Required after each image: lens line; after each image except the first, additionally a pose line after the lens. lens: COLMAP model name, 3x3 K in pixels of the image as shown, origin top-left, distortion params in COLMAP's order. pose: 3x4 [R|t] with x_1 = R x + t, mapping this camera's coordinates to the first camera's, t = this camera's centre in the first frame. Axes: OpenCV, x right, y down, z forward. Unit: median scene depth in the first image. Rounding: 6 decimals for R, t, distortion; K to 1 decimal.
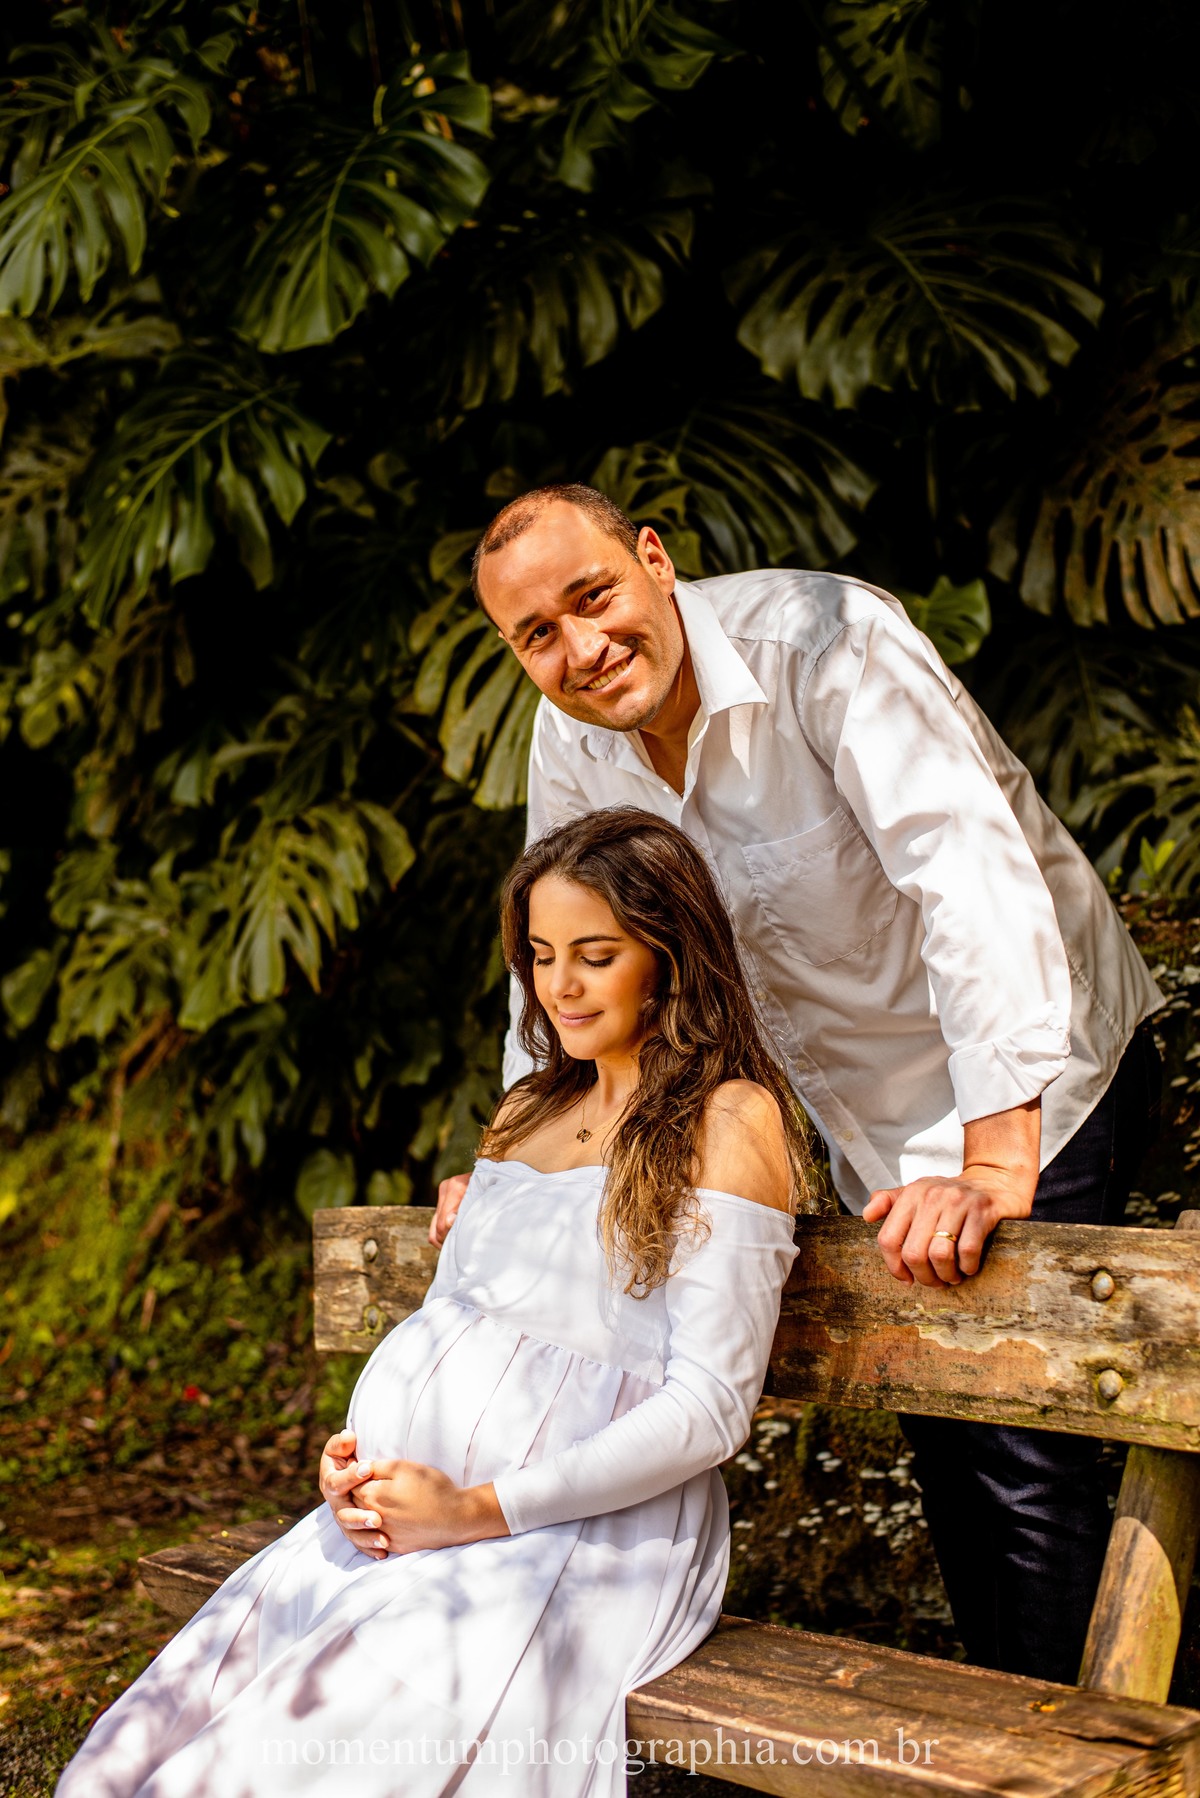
lens RADIAL K [[2352.7, 0, 600.0], [0, 2352.7, 899.0], [0, 0, 1]] dist [-0.038305, -0.054157]
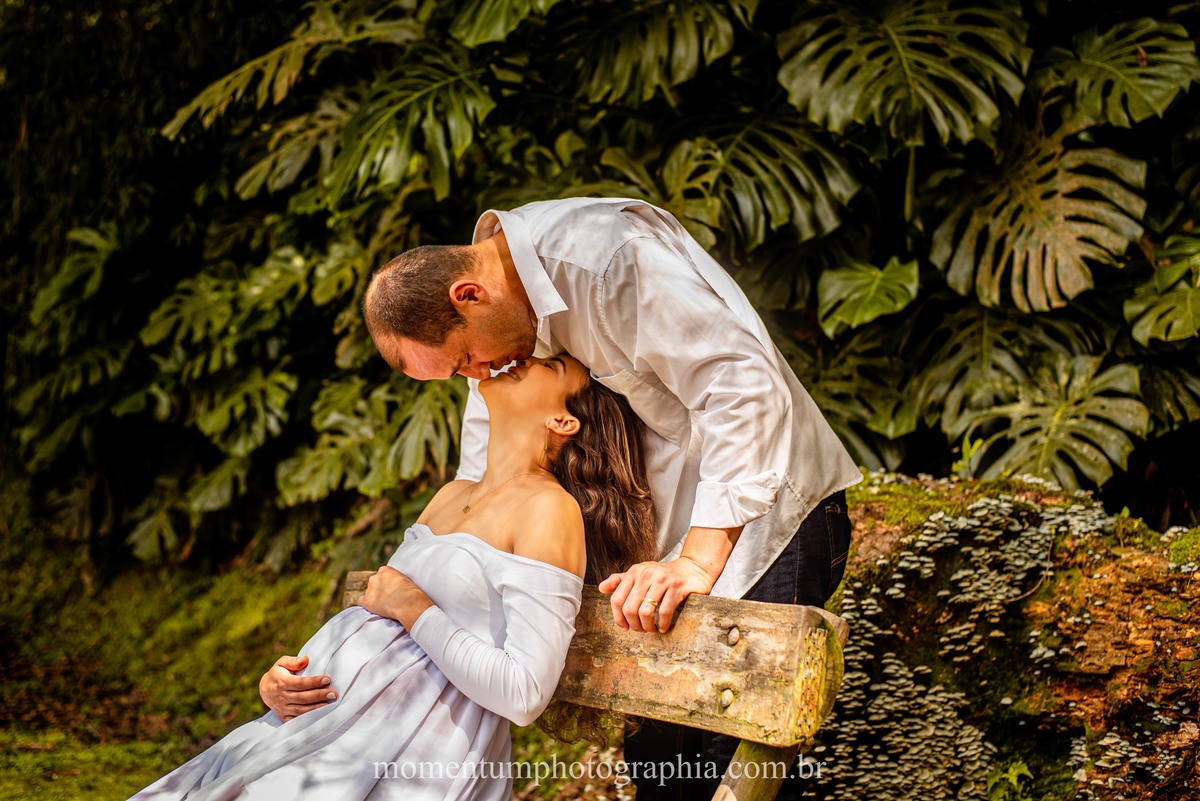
lens RADIAL K [[1734.6, 0, 600.6], [0, 1734.6, 384.3], [0, 0, 1]] dist [-0.062018, -0.021651]
pose [[0.980990, 0.152177, -0.120419, 0.111694], [-0.160691, 0.984901, -0.064415, 0.040412], [0.108798, 0.082541, 0.990631, -0.082054]]
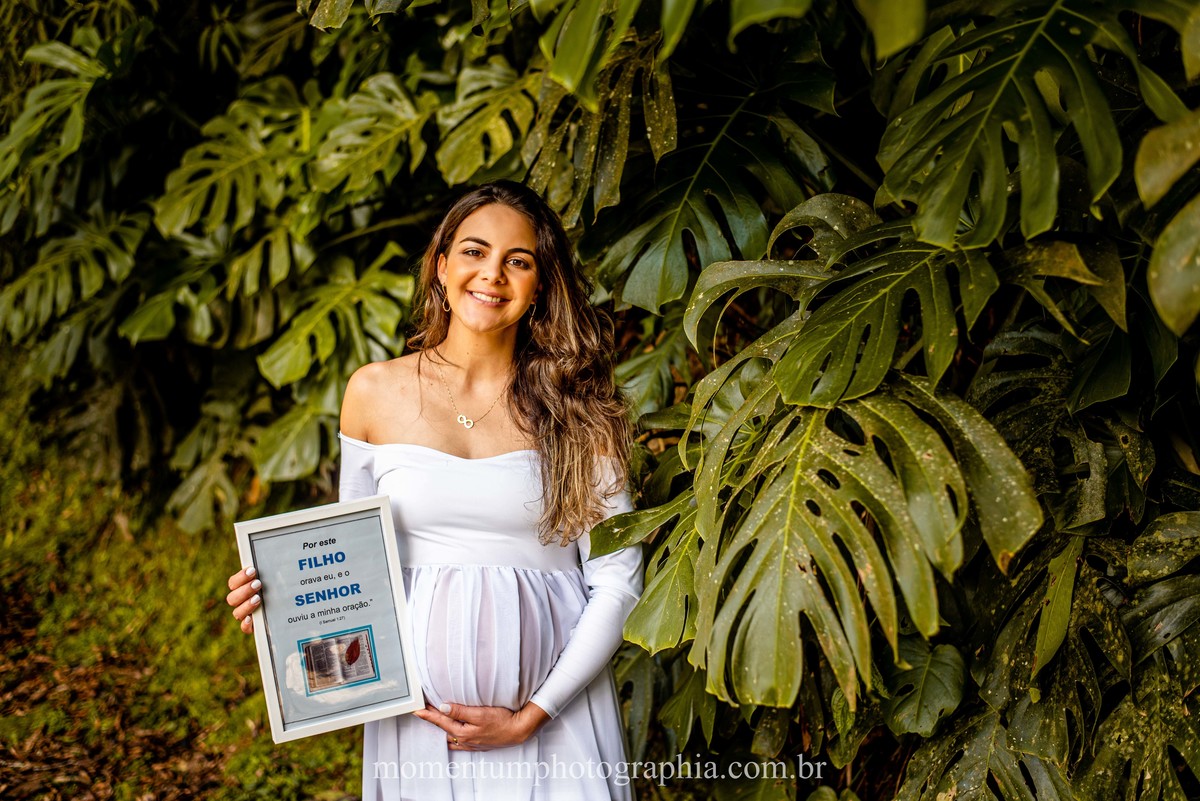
lens RADIAL K [[1725.5, 0, 600.9], [0, 1725.5, 428.6], [0, 0, 1]] dist [0.024939, -0.007486]
pose [[0.983505, 0.125467, -0.130291, -0.151072], [-0.109703, 0.986468, 0.121847, -0.092616], [0.143816, -0.105544, 0.983960, 0.612186]]
